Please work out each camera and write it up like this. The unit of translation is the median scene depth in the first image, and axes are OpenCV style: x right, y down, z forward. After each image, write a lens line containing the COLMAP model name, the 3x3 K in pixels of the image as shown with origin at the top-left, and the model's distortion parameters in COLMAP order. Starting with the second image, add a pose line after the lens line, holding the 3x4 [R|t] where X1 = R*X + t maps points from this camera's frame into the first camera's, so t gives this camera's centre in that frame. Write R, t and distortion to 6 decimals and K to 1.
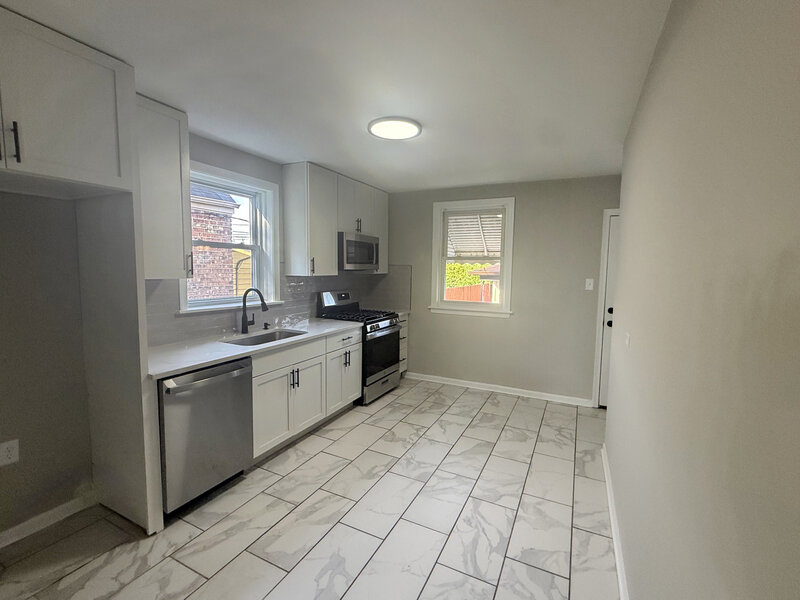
lens RADIAL K [[366.7, 0, 397.1], [0, 366.7, 300.9], [0, 0, 1]] dist [0.003403, 0.000959]
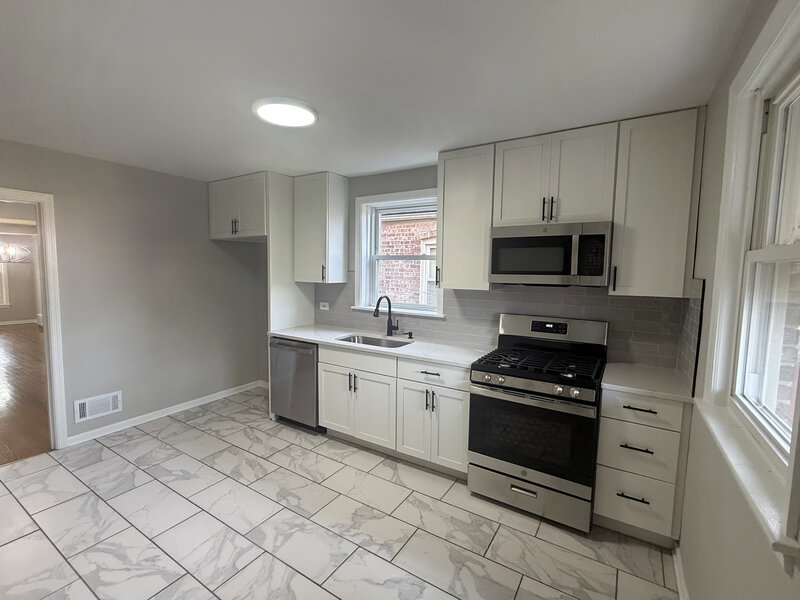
lens RADIAL K [[366.7, 0, 398.1], [0, 366.7, 298.9], [0, 0, 1]] dist [0.003403, 0.000959]
pose [[-0.098987, 0.068507, -0.992728, 0.698014], [-0.106589, 0.991158, 0.079026, -0.116026], [0.989364, 0.113636, -0.090809, 1.140213]]
